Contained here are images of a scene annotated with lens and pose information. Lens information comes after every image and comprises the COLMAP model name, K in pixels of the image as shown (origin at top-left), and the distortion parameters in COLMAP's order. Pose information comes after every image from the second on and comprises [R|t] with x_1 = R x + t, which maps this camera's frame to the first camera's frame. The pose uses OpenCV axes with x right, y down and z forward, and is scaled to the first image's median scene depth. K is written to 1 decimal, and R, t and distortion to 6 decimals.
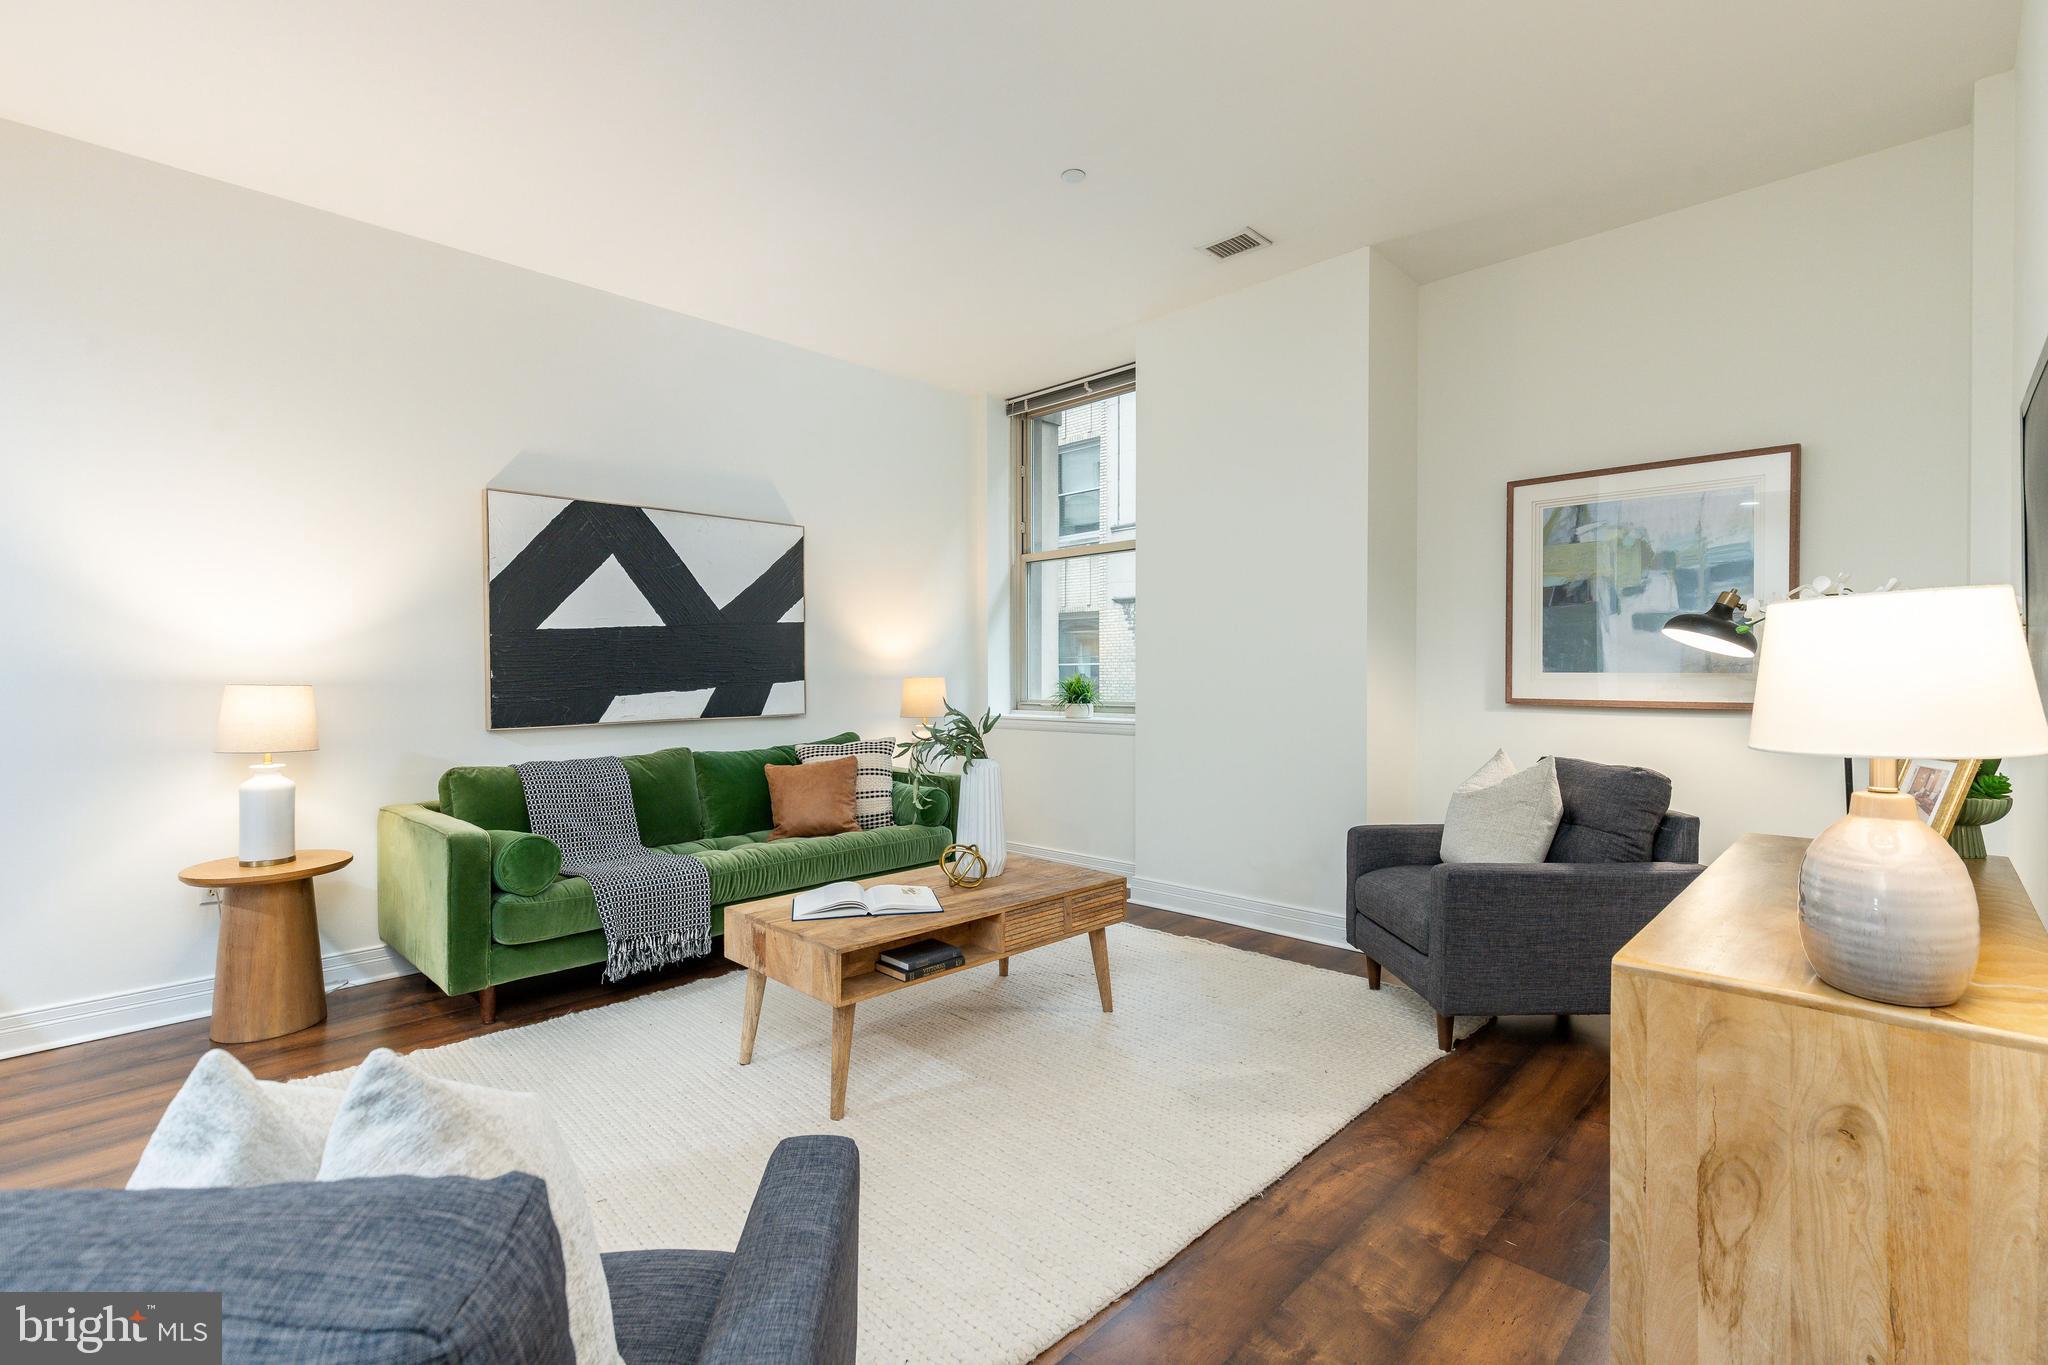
lens RADIAL K [[901.1, 0, 999.6], [0, 901.1, 680.2], [0, 0, 1]] dist [0.001179, 0.000098]
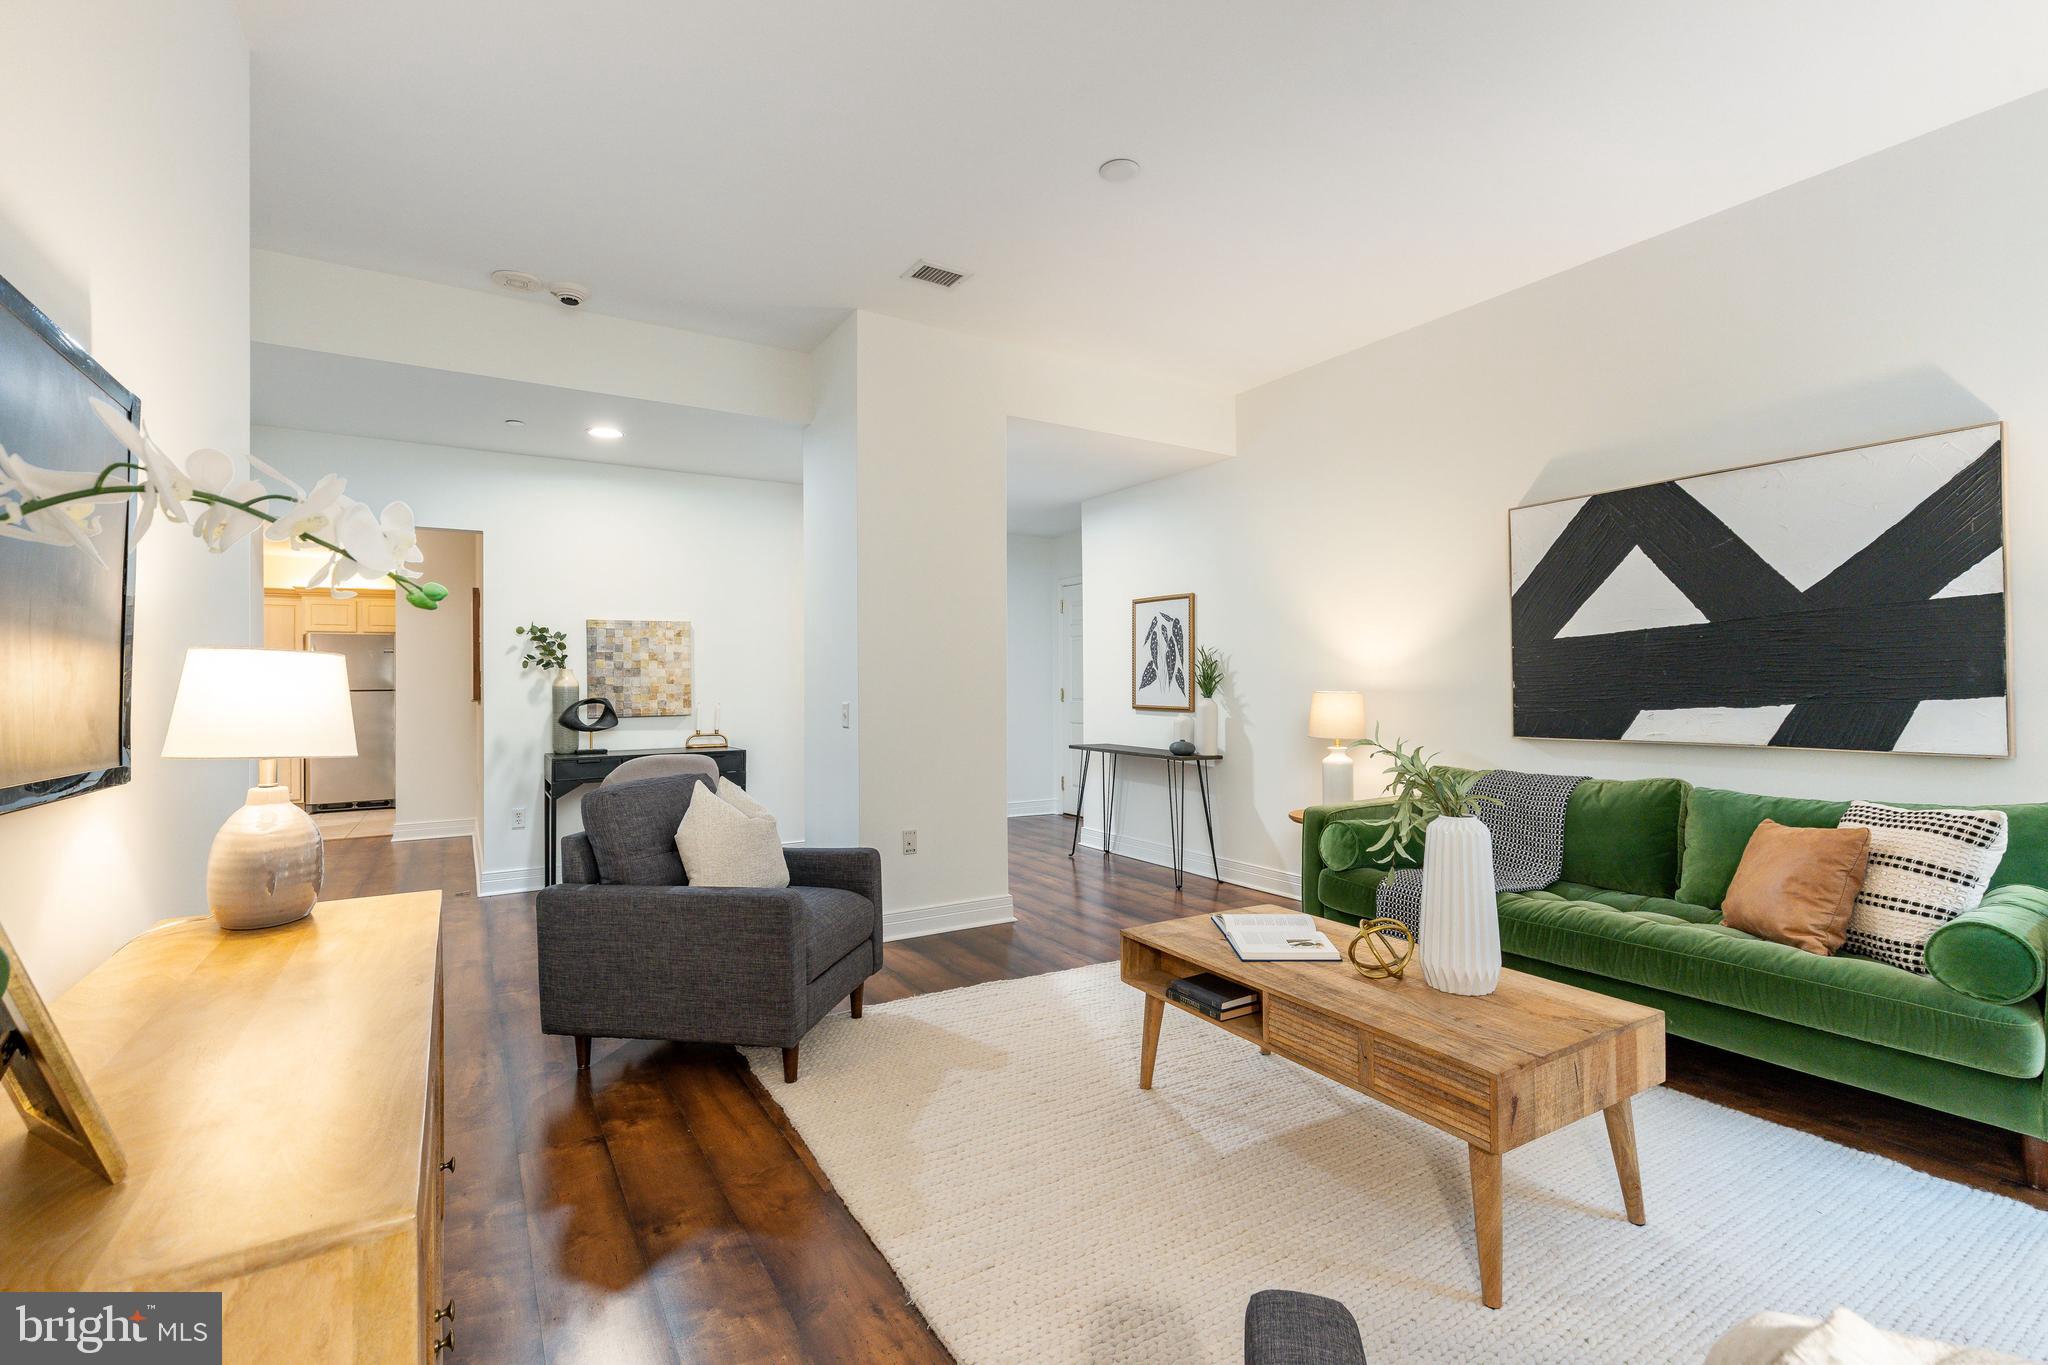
lens RADIAL K [[933.9, 0, 1063.7], [0, 933.9, 669.0], [0, 0, 1]] dist [0.017939, -0.000193]
pose [[-0.201005, -0.008639, -0.979552, 0.566312], [0.001652, 0.999957, -0.009158, -0.014493], [0.979589, -0.003459, -0.200982, 0.653292]]
